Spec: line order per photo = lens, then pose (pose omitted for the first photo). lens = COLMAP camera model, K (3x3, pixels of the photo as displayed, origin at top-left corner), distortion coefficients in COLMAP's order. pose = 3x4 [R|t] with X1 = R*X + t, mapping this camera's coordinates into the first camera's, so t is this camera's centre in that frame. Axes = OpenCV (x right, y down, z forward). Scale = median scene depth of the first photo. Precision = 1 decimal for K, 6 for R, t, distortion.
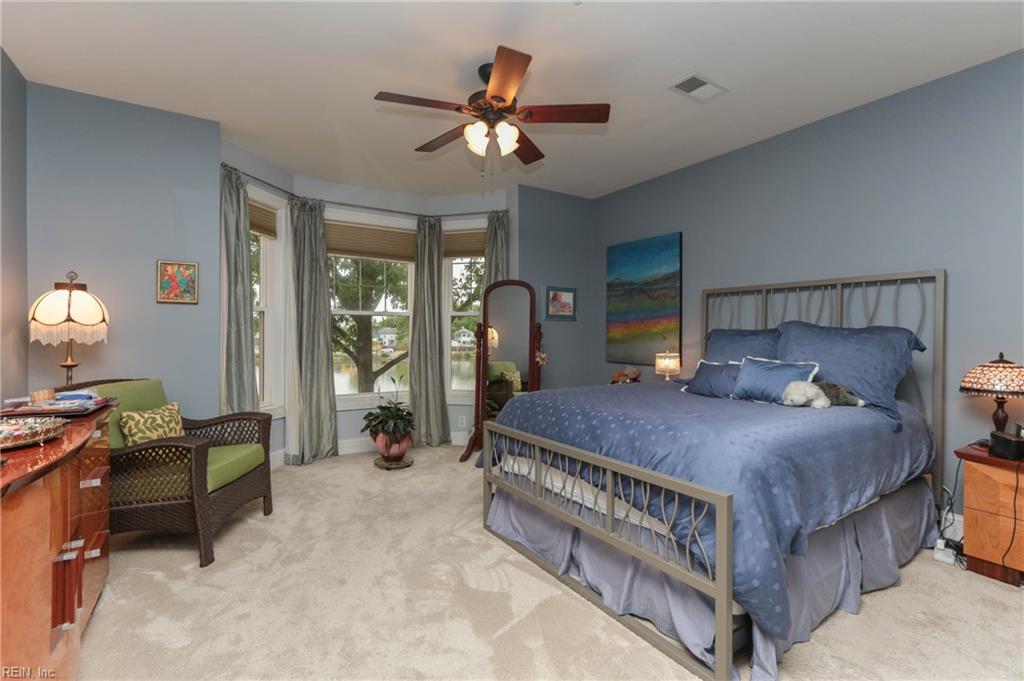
lens RADIAL K [[464.1, 0, 501.2], [0, 464.1, 337.3], [0, 0, 1]] dist [-0.014591, 0.000780]
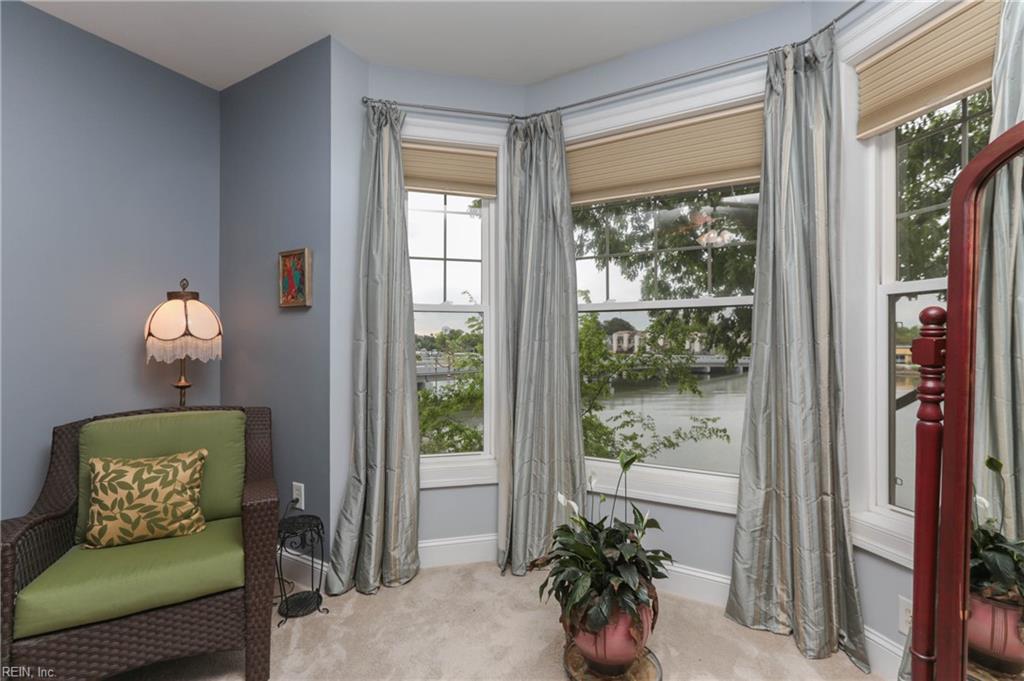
lens RADIAL K [[477.2, 0, 512.0], [0, 477.2, 340.5], [0, 0, 1]] dist [0.000368, 0.000232]
pose [[0.468053, -0.003930, -0.883692, 0.159816], [0.003008, 0.999991, -0.002854, -0.020970], [0.883695, -0.001323, 0.468061, 1.124530]]
